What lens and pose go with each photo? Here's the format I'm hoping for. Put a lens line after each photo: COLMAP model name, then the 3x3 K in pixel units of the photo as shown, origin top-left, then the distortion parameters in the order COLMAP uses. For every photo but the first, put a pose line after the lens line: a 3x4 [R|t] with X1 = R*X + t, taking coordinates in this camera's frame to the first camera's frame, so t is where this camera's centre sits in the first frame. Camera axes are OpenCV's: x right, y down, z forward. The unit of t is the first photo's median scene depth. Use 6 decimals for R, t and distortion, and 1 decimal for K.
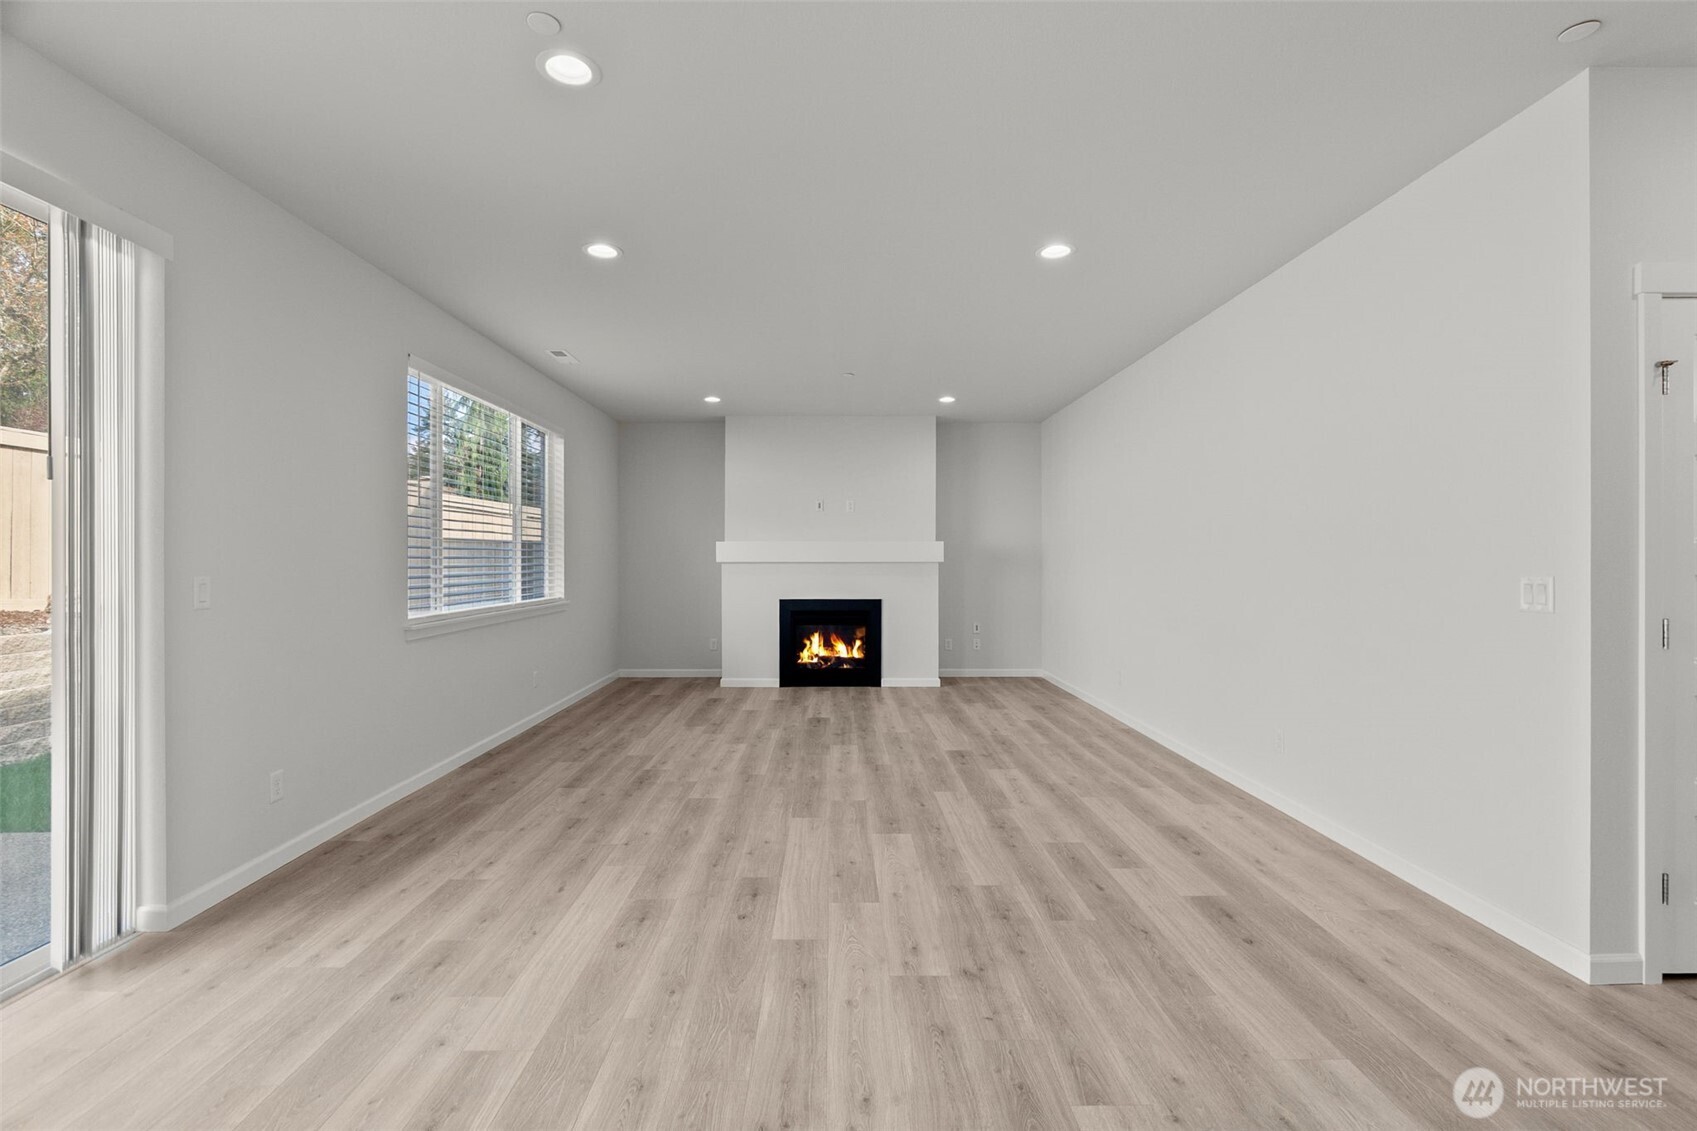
lens RADIAL K [[746.8, 0, 837.0], [0, 746.8, 560.5], [0, 0, 1]] dist [-0.002423, -0.000288]
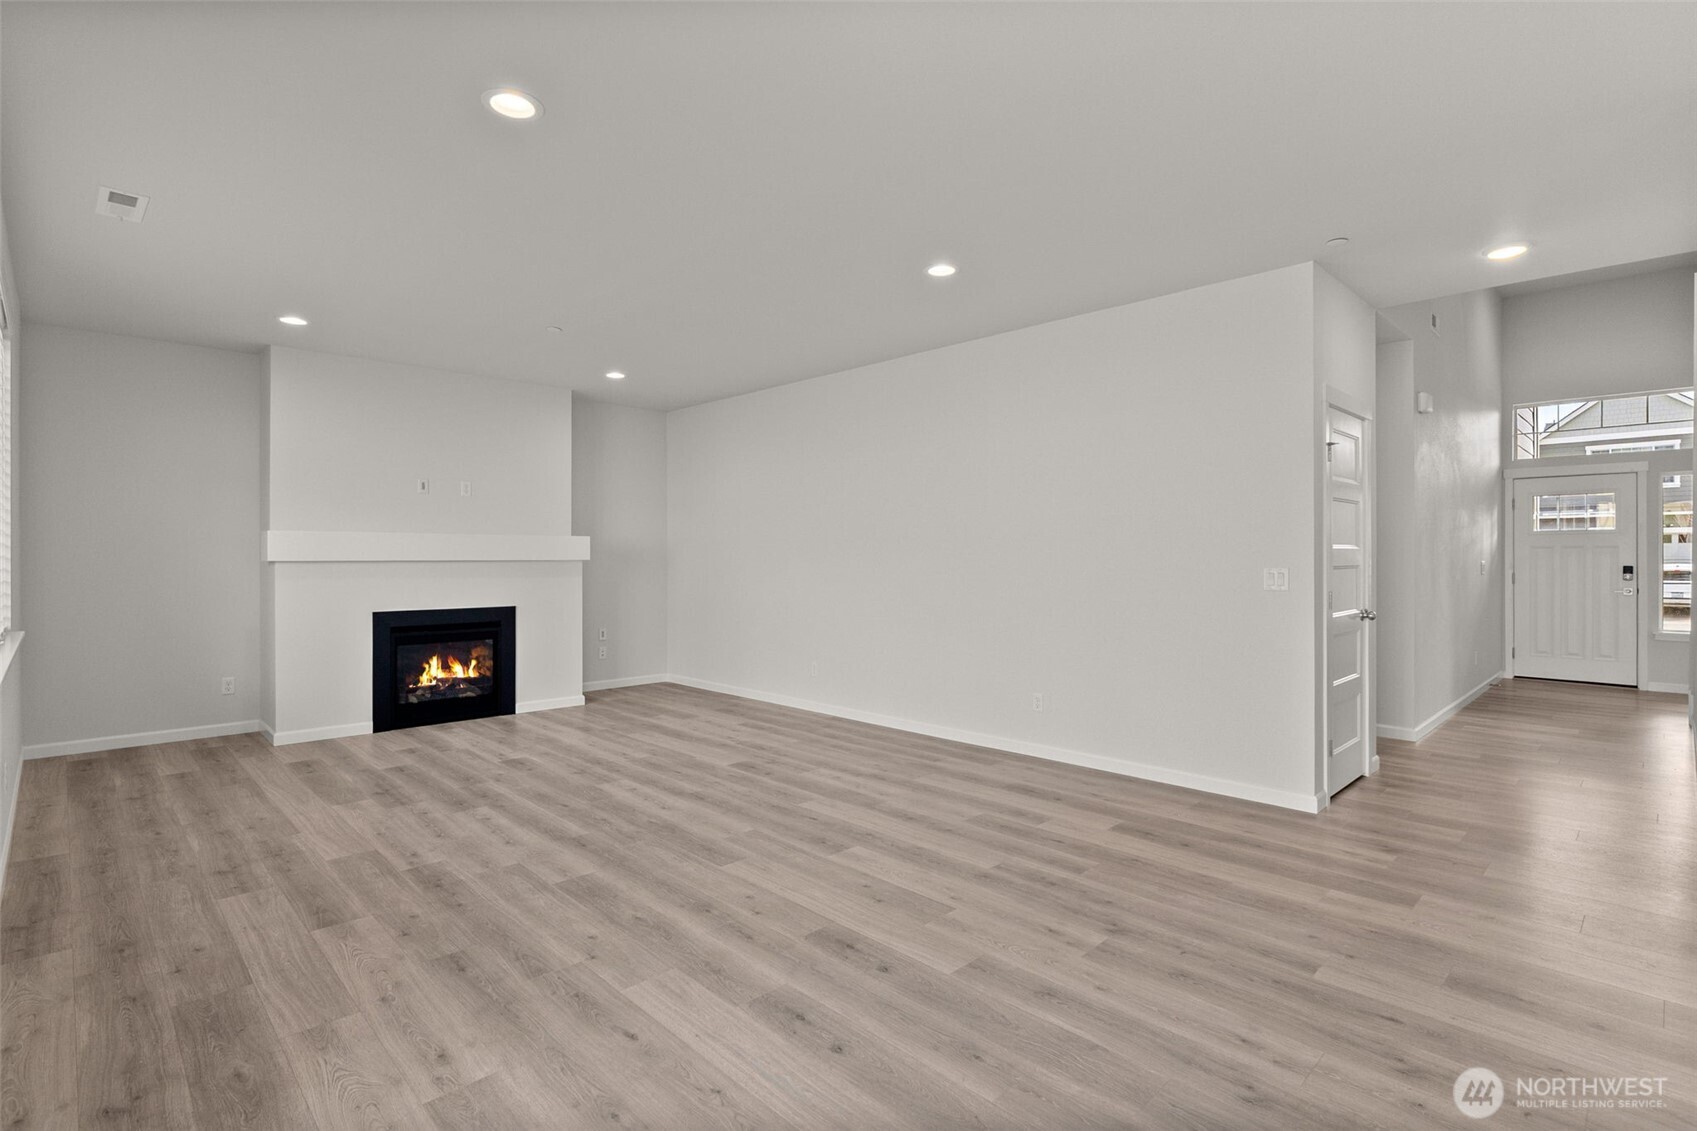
lens RADIAL K [[794.1, 0, 846.5], [0, 794.1, 549.4], [0, 0, 1]] dist [-0.001457, -0.000312]
pose [[0.723896, 0.007661, 0.689867, -0.584810], [-0.000295, 0.999942, -0.010795, -0.001664], [-0.689909, 0.007611, 0.723856, 0.259428]]
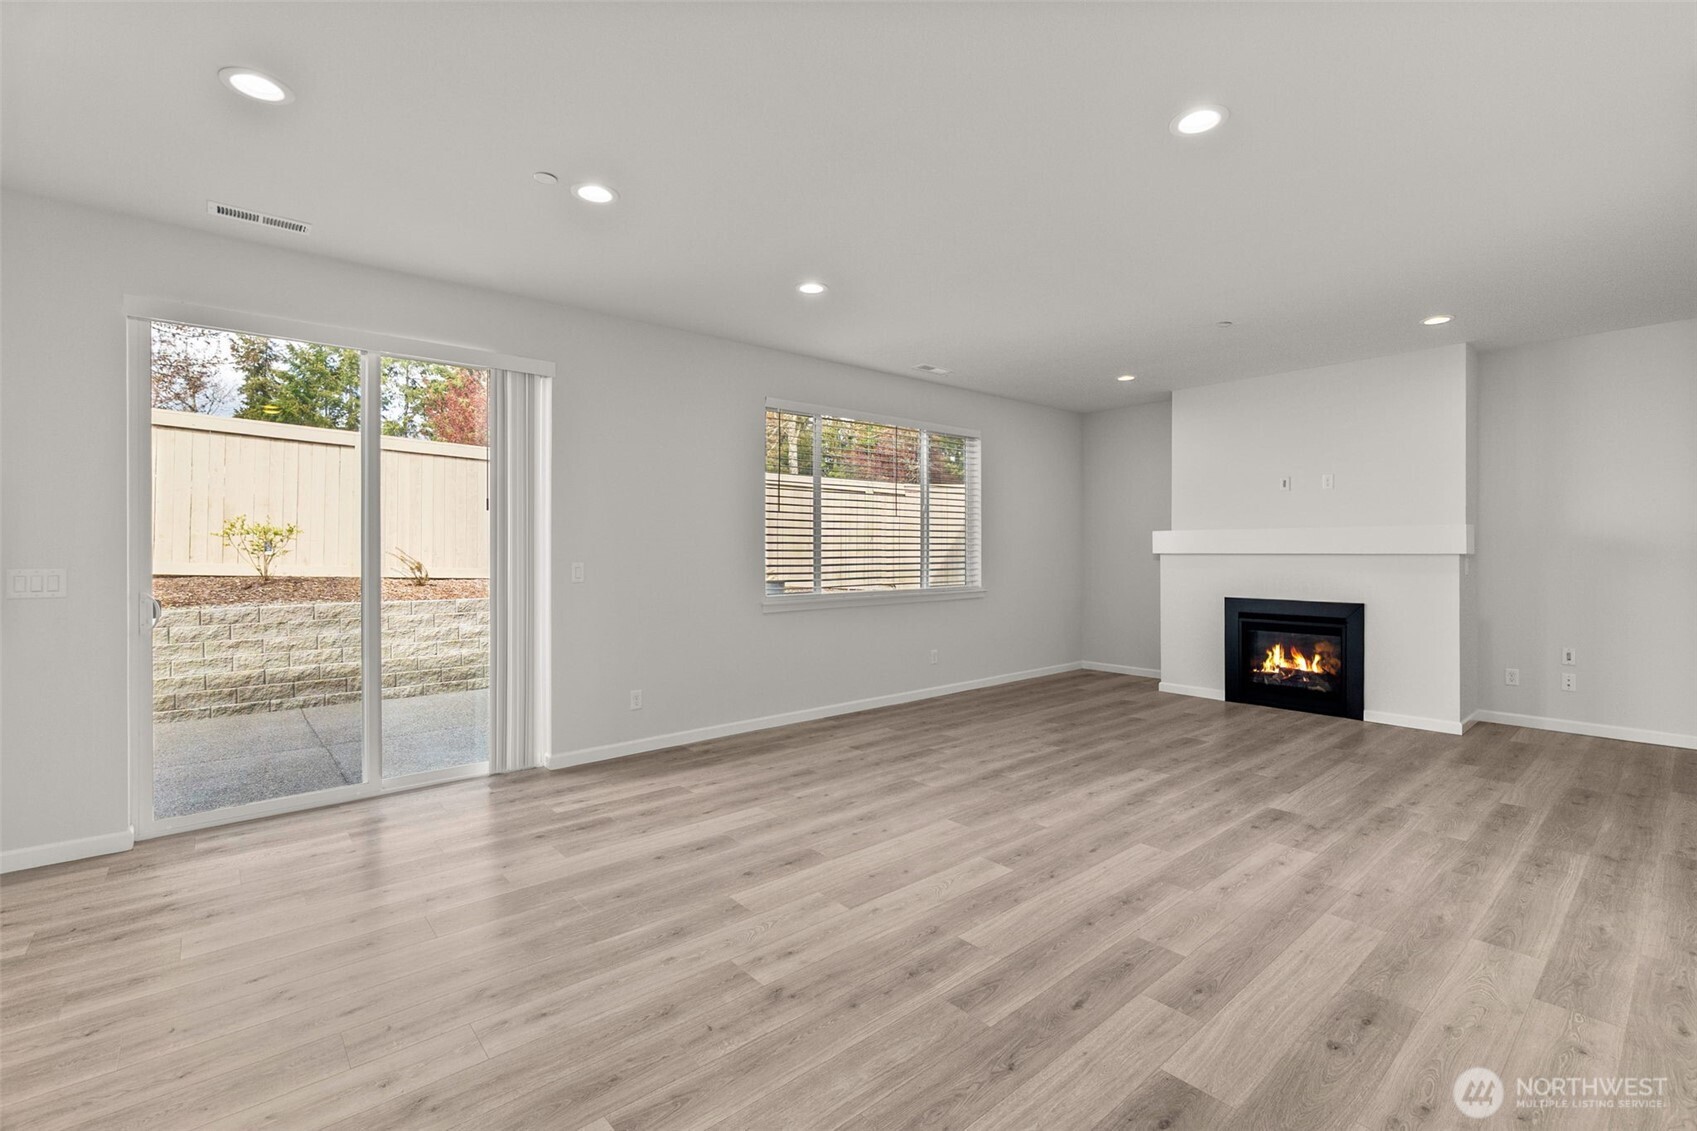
lens RADIAL K [[740.0, 0, 862.2], [0, 740.0, 545.4], [0, 0, 1]] dist [-0.001081, -0.000550]
pose [[0.660818, -0.007893, -0.750505, 0.595449], [0.002291, 0.999961, -0.008499, -0.001047], [0.750543, 0.003897, 0.660811, 0.289485]]
